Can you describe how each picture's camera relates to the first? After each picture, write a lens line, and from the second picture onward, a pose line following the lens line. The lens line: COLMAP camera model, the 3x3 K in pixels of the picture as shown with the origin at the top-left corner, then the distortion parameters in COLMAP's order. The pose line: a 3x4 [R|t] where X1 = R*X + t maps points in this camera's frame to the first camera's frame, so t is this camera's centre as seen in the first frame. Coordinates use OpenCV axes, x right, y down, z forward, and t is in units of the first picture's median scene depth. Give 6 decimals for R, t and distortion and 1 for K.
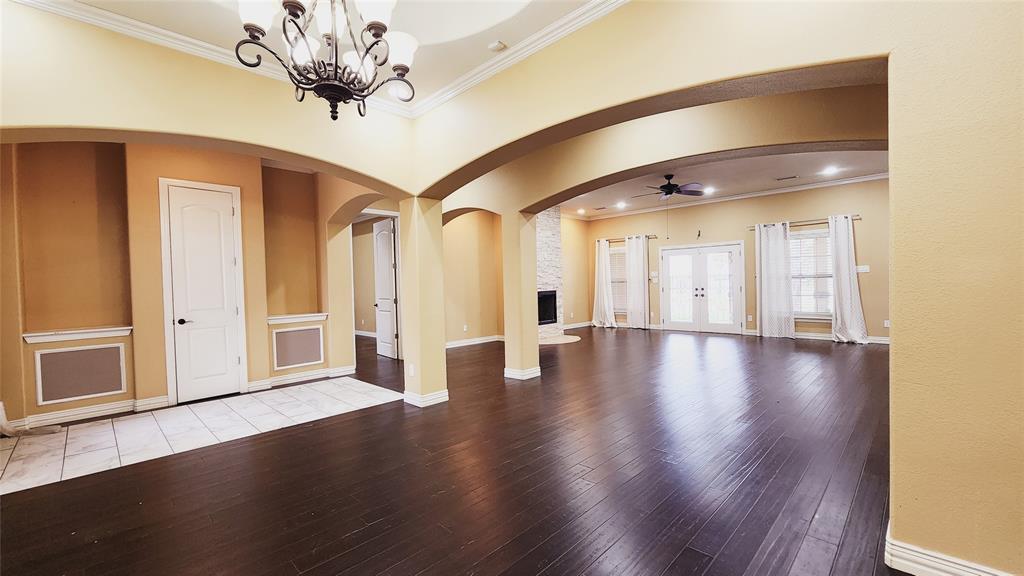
lens RADIAL K [[418.9, 0, 515.8], [0, 418.9, 288.1], [0, 0, 1]] dist [-0.002798, -0.000239]
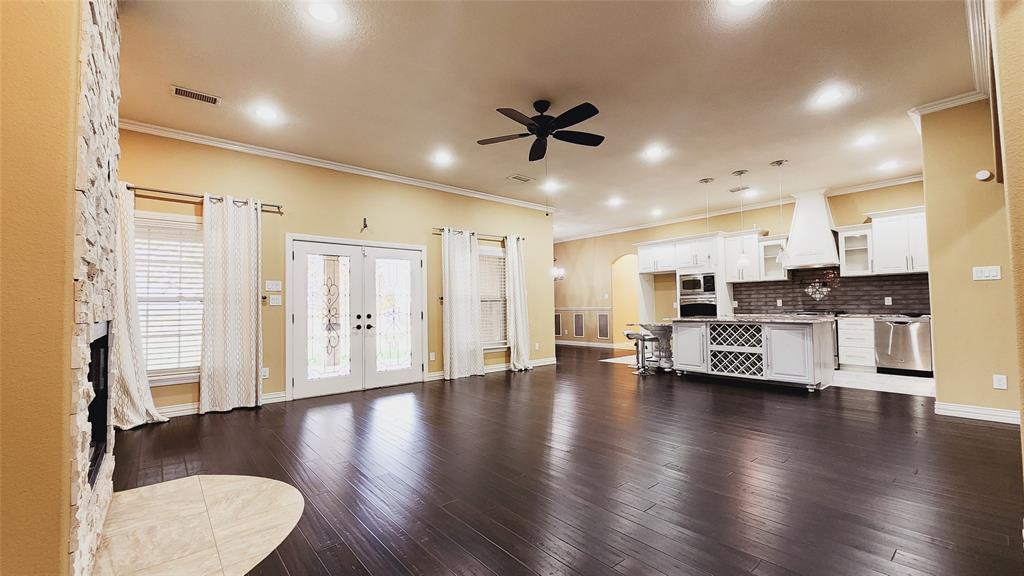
lens RADIAL K [[418.9, 0, 509.8], [0, 418.9, 291.9], [0, 0, 1]] dist [-0.002798, -0.000239]
pose [[0.098242, 0.062933, 0.993171, -0.124309], [0.026157, 0.997490, -0.065794, 0.011797], [-0.994819, 0.032442, 0.096349, 0.709052]]
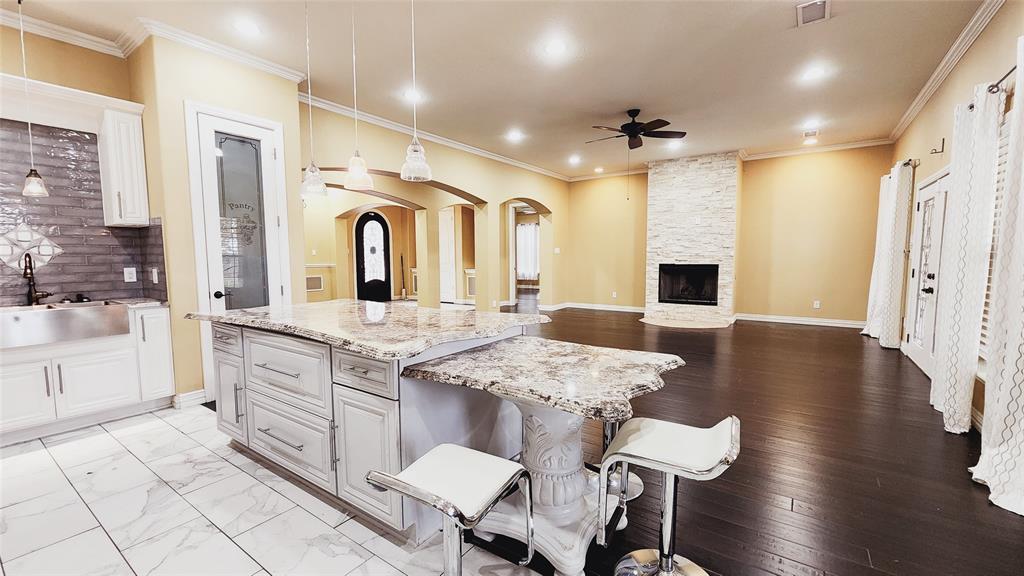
lens RADIAL K [[418.9, 0, 512.9], [0, 418.9, 295.2], [0, 0, 1]] dist [-0.002798, -0.000239]
pose [[0.158224, 0.114158, -0.980782, 0.770495], [-0.012640, 0.993447, 0.113593, -0.020361], [0.987322, -0.005576, 0.158630, 0.479156]]
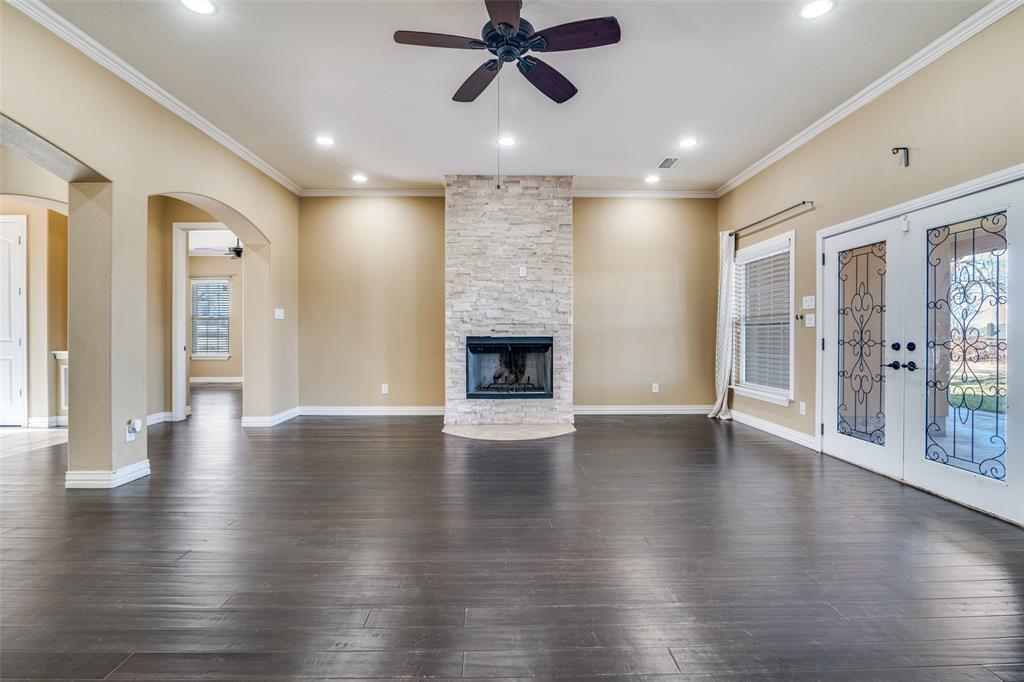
lens RADIAL K [[473.6, 0, 512.0], [0, 473.6, 336.5], [0, 0, 1]] dist [-0.016792, -0.000744]
pose [[0.708314, 0.028321, -0.705330, 0.459928], [-0.027374, 0.999545, 0.012645, -0.001178], [0.705367, 0.010351, 0.708767, 0.519399]]
